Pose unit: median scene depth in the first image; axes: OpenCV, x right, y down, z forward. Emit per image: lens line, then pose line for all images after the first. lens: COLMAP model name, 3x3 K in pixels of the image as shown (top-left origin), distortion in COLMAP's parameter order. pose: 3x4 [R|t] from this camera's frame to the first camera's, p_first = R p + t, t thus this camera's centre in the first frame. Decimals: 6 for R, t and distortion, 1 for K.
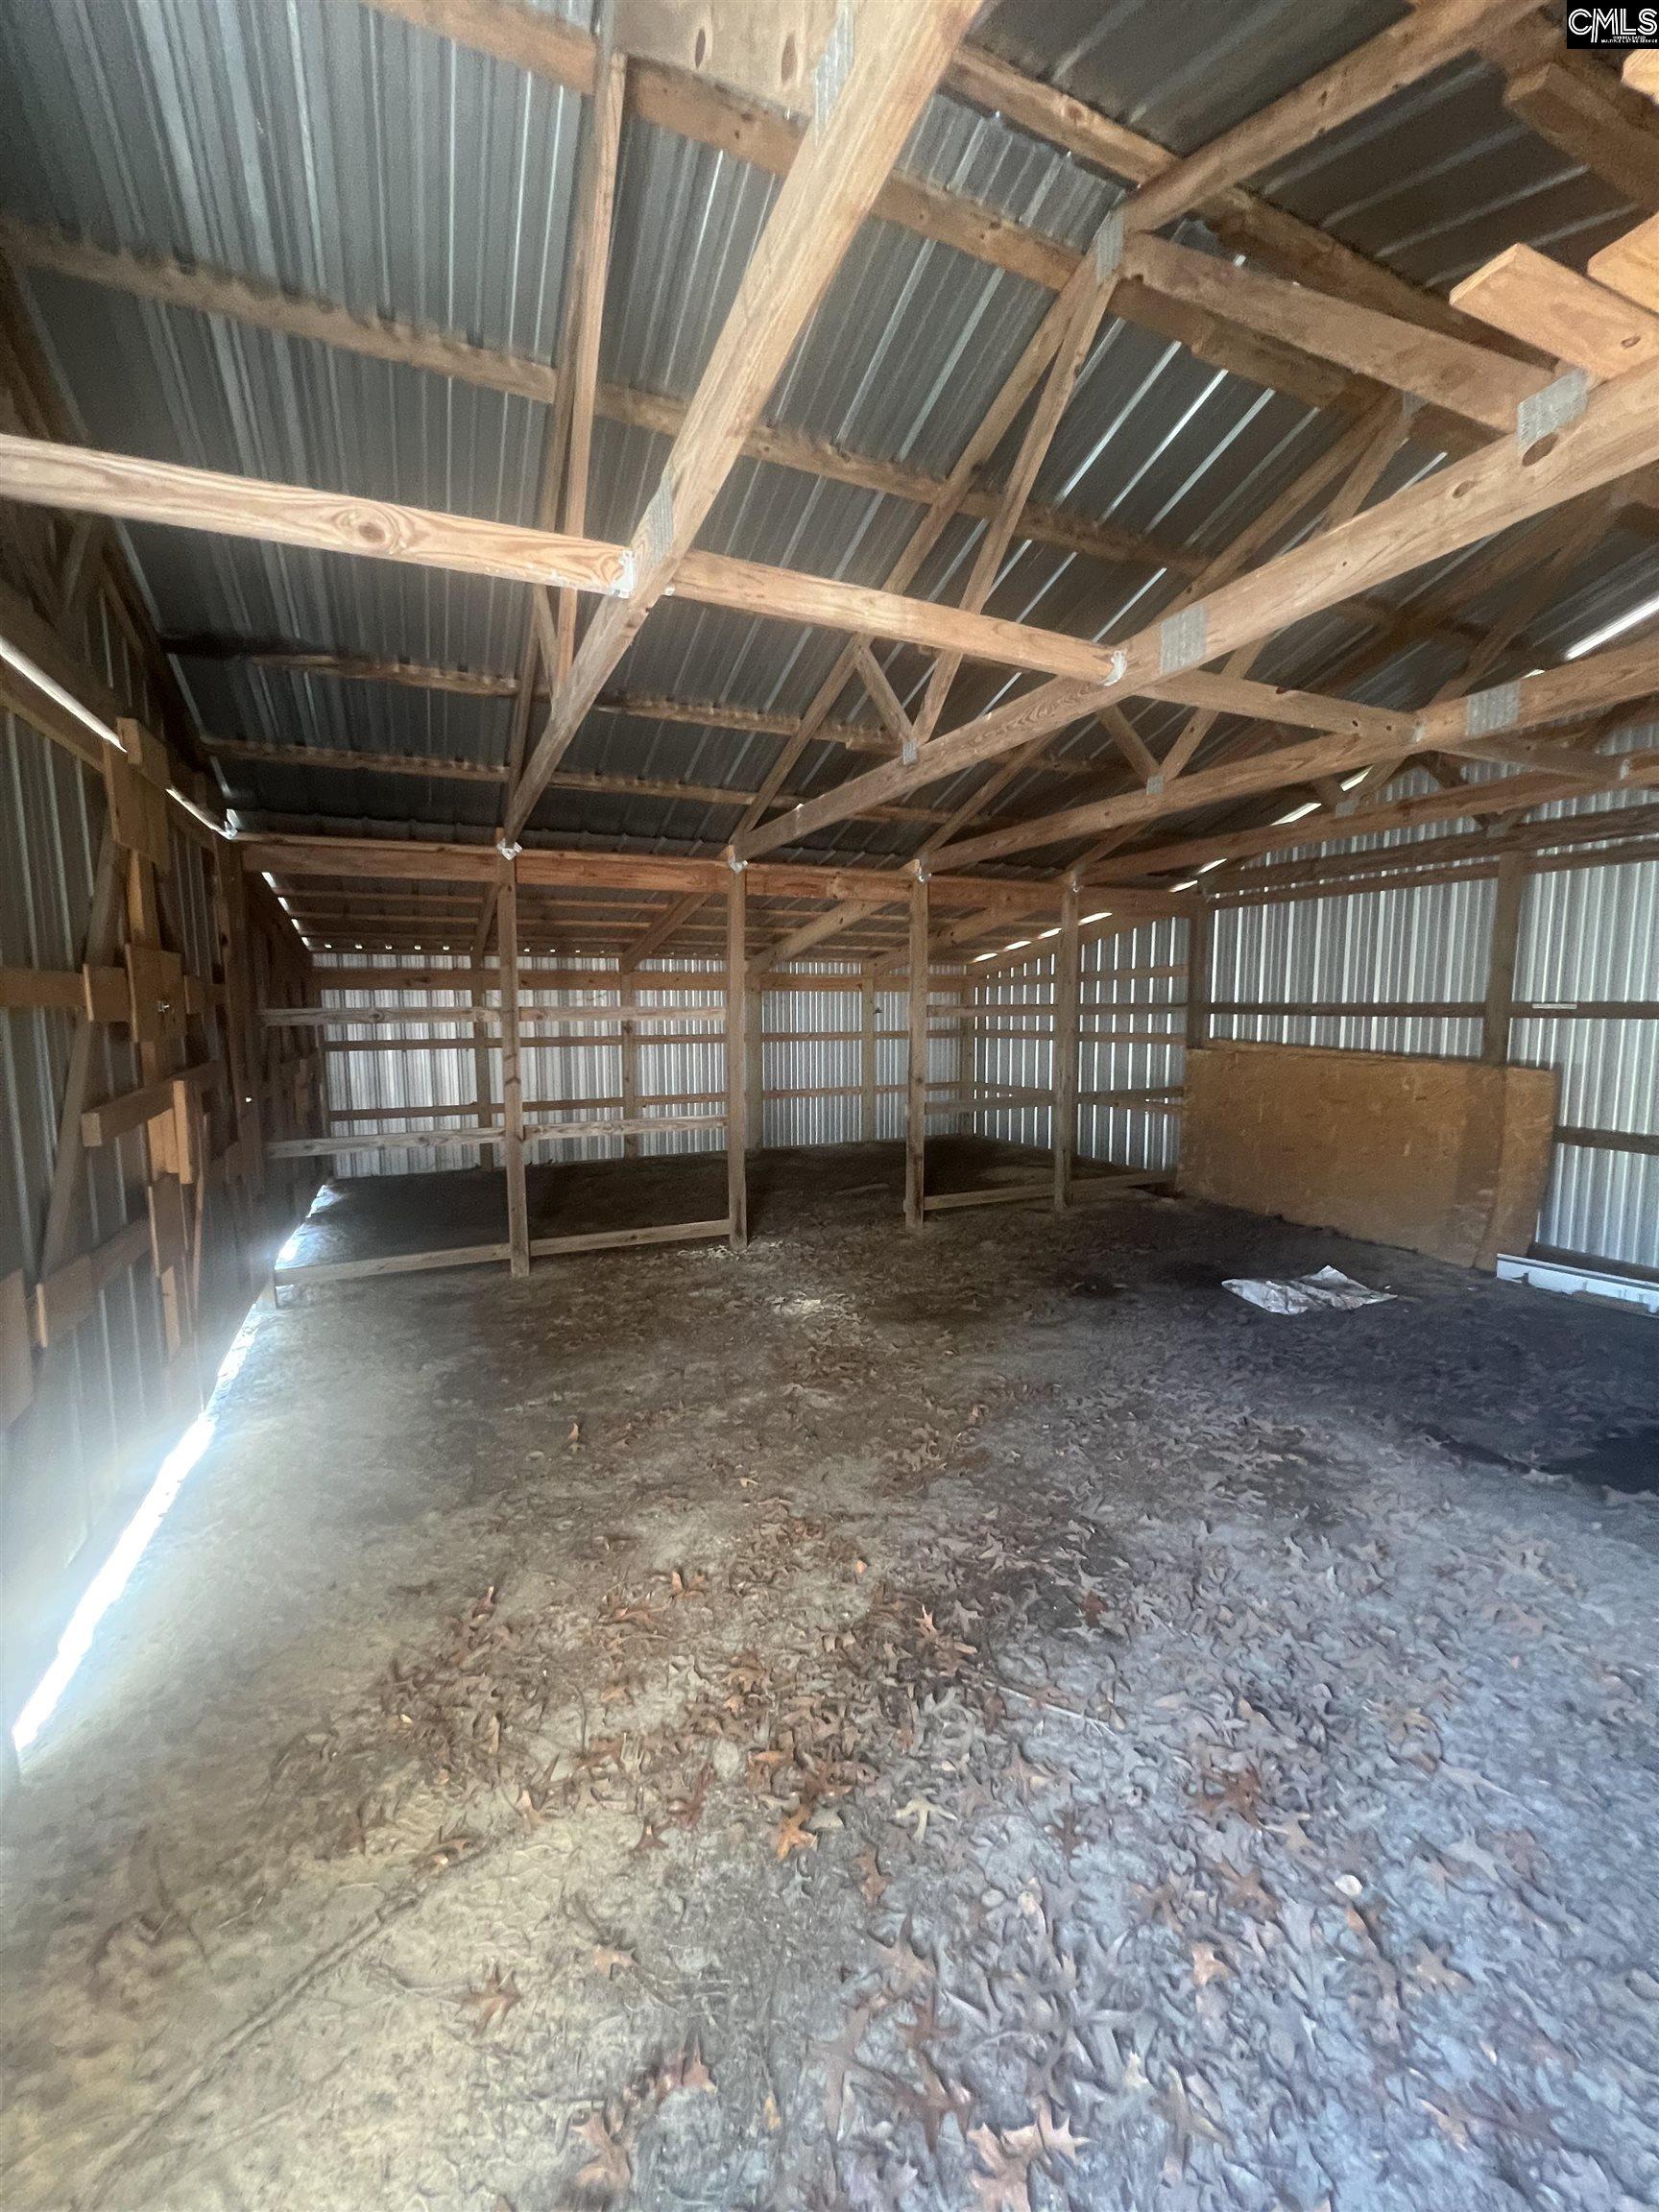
lens RADIAL K [[889.5, 0, 832.8], [0, 889.5, 1107.3], [0, 0, 1]] dist [0.000270, 0.000244]
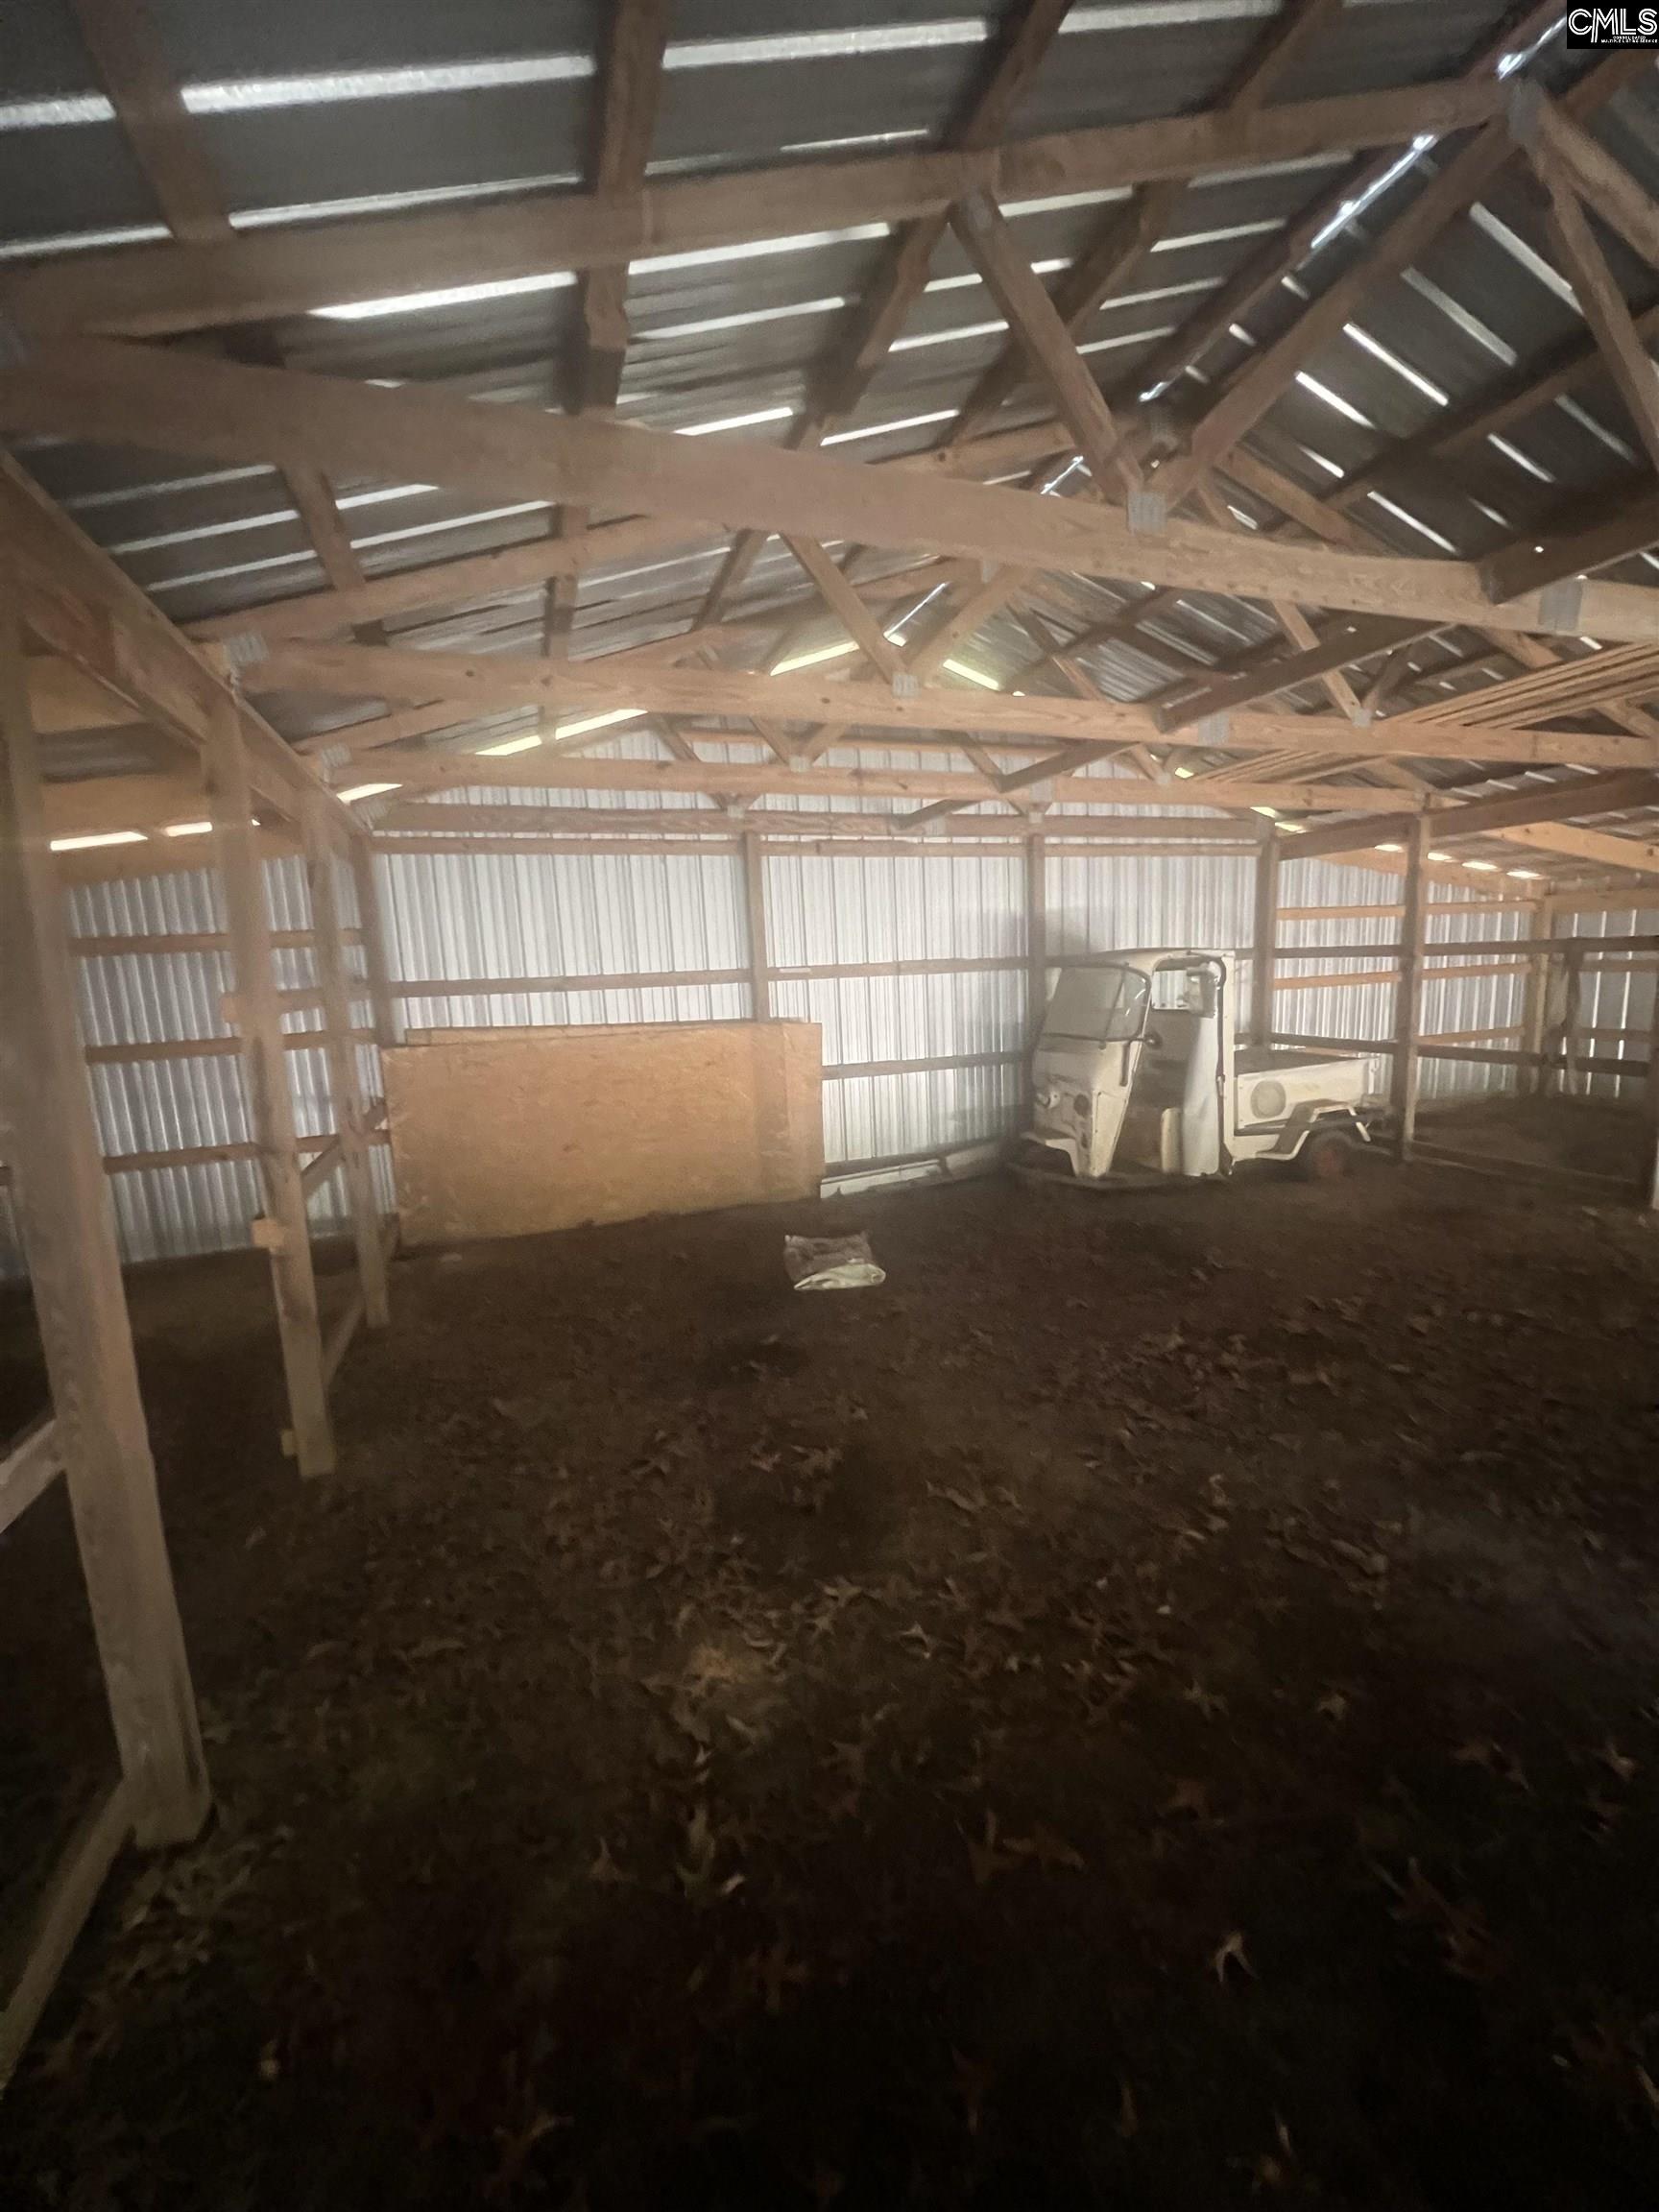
lens RADIAL K [[889.5, 0, 827.4], [0, 889.5, 1105.4], [0, 0, 1]] dist [0.000270, 0.000244]
pose [[0.080166, -0.156132, 0.984478, -0.388611], [0.157191, 0.977278, 0.142190, -0.095488], [-0.984309, 0.143353, 0.102887, 0.833499]]
